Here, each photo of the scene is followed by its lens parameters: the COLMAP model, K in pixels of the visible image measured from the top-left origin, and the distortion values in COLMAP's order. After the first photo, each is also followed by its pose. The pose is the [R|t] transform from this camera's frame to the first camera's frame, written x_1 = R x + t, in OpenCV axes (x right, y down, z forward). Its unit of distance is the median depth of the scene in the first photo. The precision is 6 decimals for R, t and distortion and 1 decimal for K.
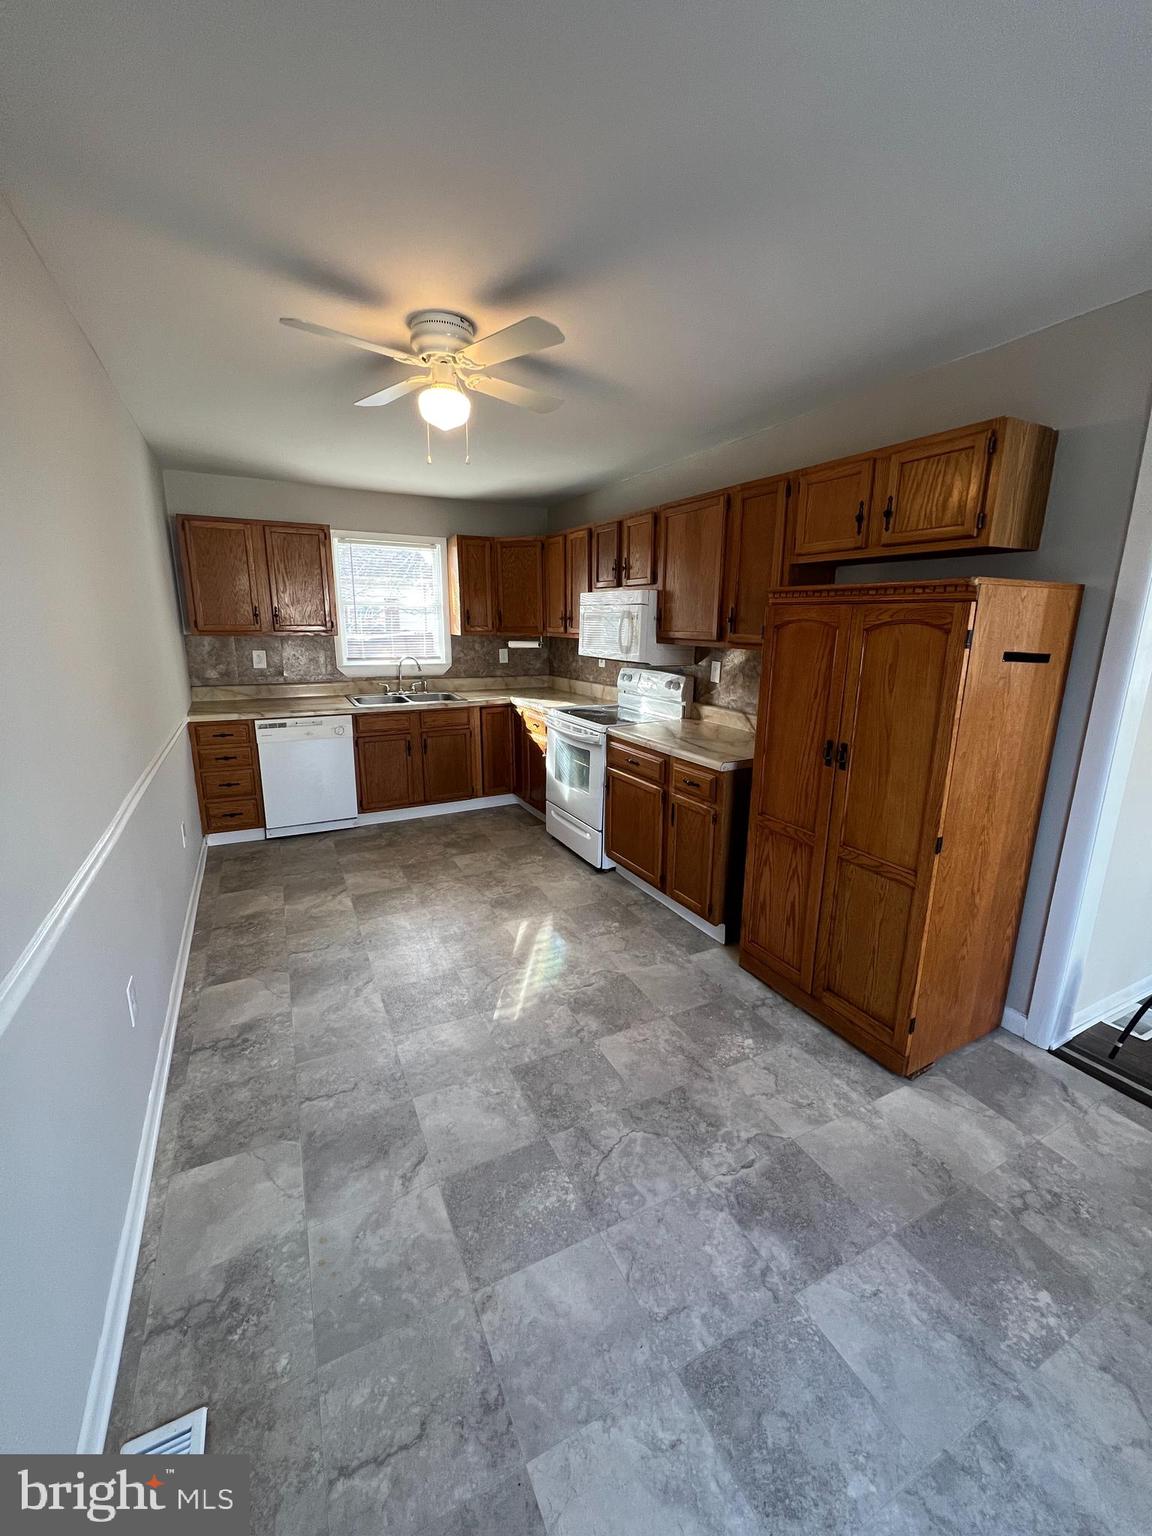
lens RADIAL K [[619.2, 0, 576.0], [0, 619.2, 768.0], [0, 0, 1]] dist [0.000255, 0.000015]
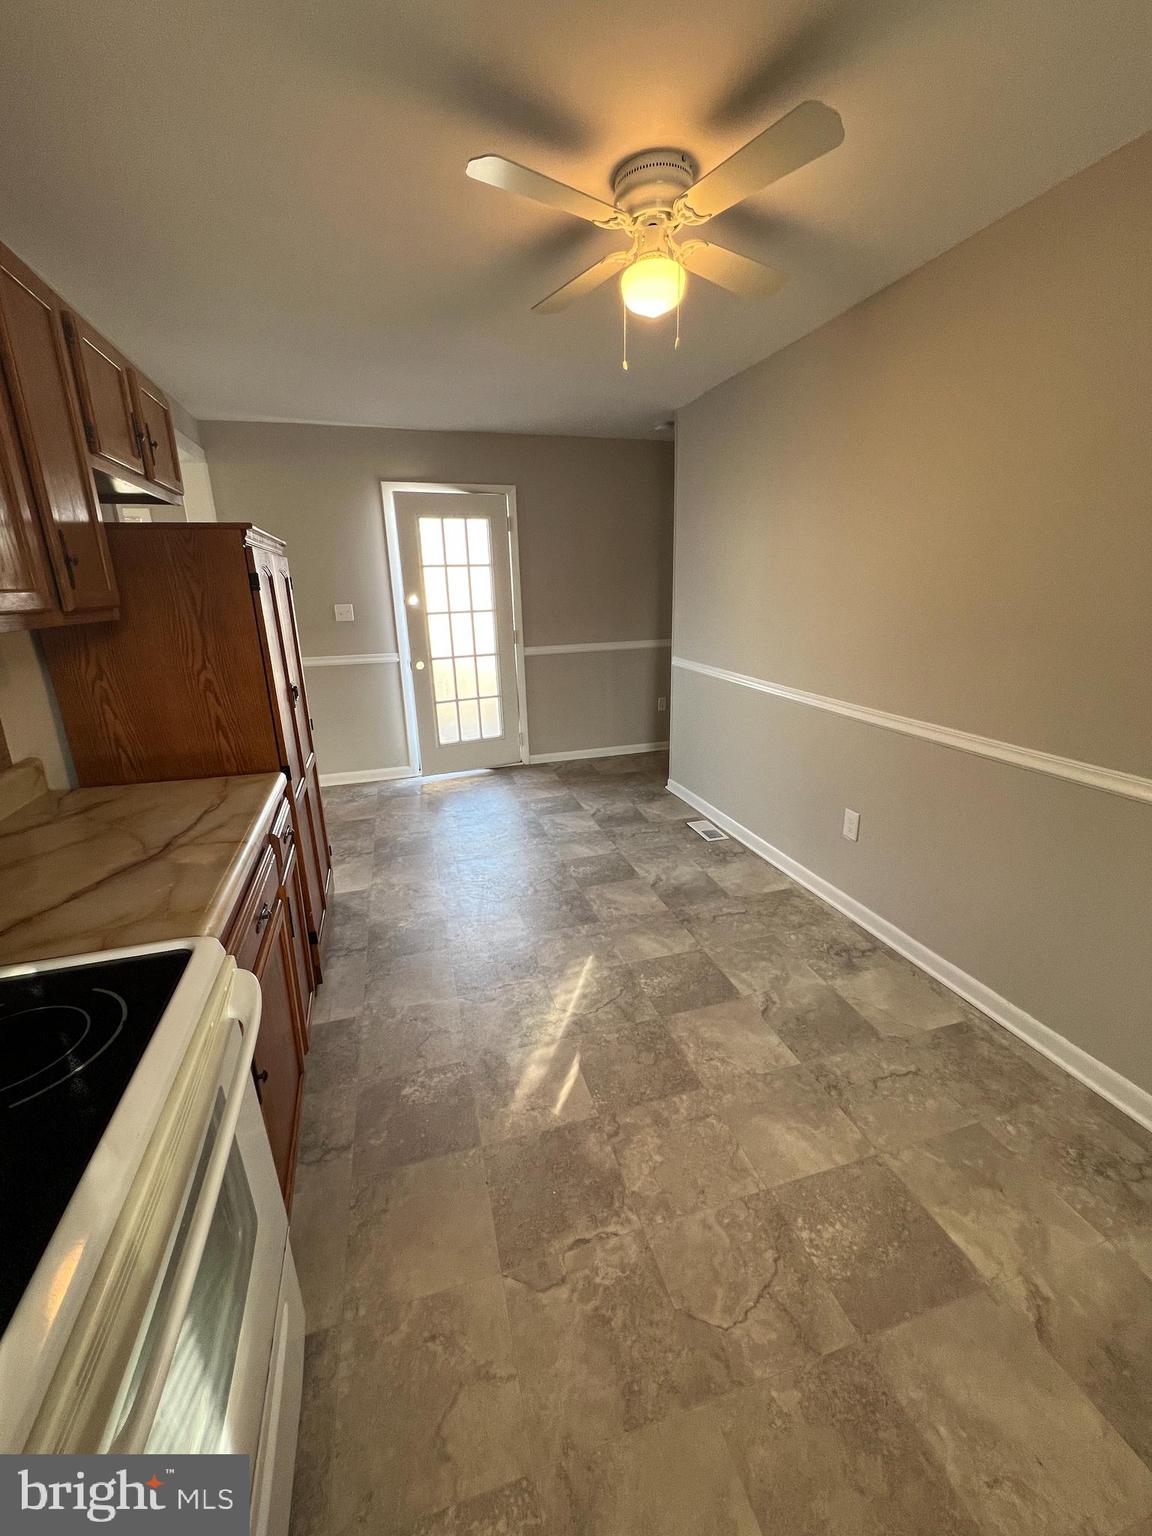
lens RADIAL K [[619.2, 0, 576.0], [0, 619.2, 768.0], [0, 0, 1]] dist [0.000255, 0.000015]
pose [[-0.984153, -0.036744, 0.173471, -0.225608], [0.056462, 0.862438, 0.503003, -0.367158], [-0.168090, 0.504827, -0.846697, 1.615757]]
